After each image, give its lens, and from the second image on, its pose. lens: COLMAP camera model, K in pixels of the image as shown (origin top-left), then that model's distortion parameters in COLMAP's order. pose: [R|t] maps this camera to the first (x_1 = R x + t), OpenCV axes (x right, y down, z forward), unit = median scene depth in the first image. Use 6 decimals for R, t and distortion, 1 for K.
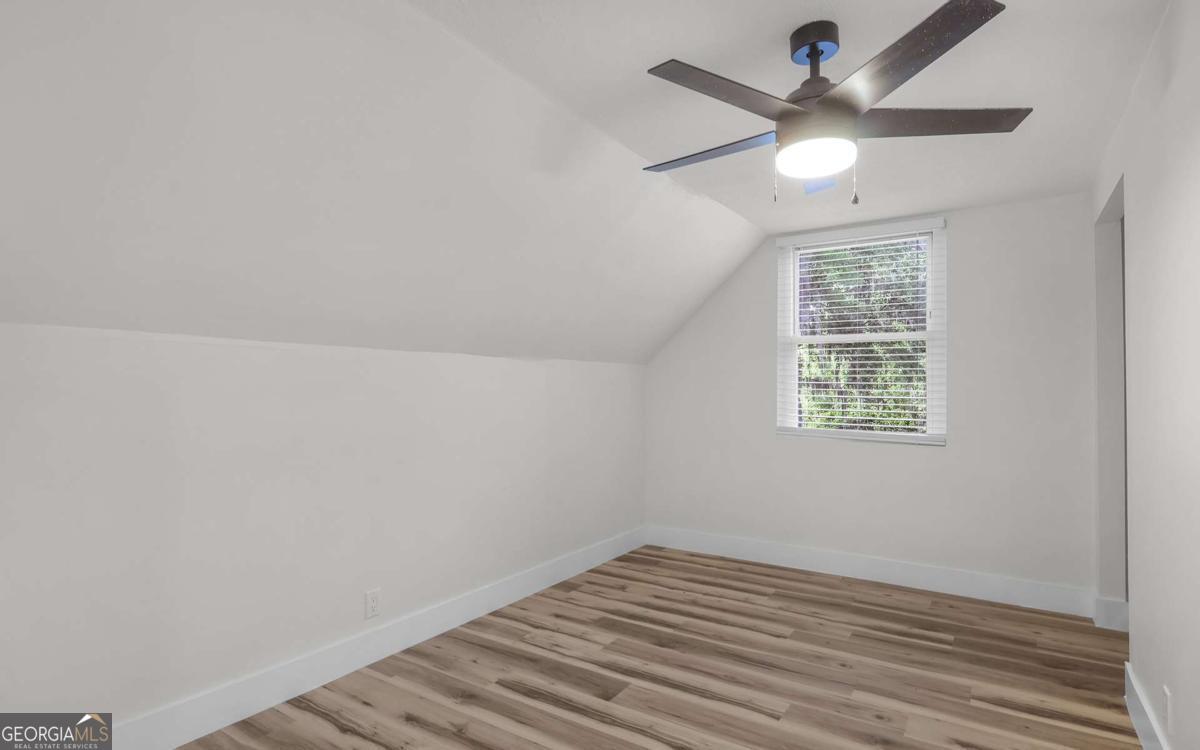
lens RADIAL K [[588.6, 0, 600.3], [0, 588.6, 377.3], [0, 0, 1]] dist [-0.001475, 0.000809]
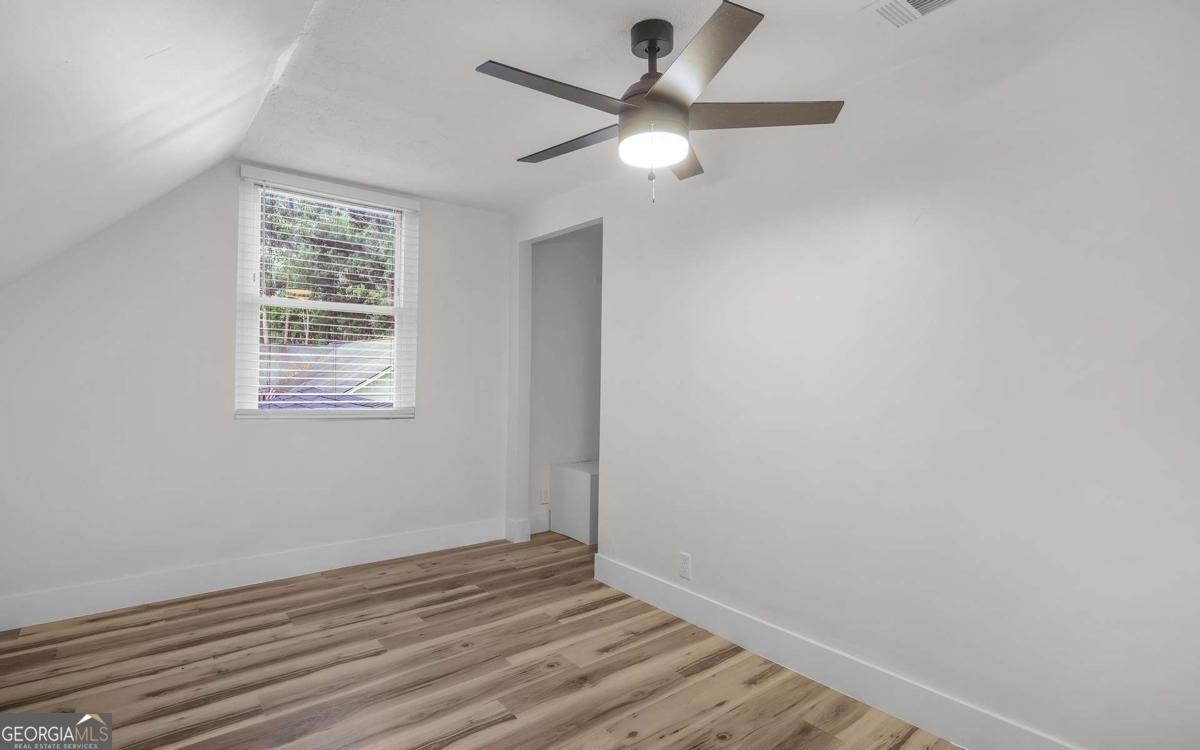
lens RADIAL K [[594.0, 0, 589.5], [0, 594.0, 374.4], [0, 0, 1]] dist [-0.002184, -0.000183]
pose [[0.329025, -0.006051, 0.944302, -0.381141], [-0.034158, 0.999249, 0.018305, 0.009498], [-0.943703, -0.038278, 0.328571, 0.416545]]
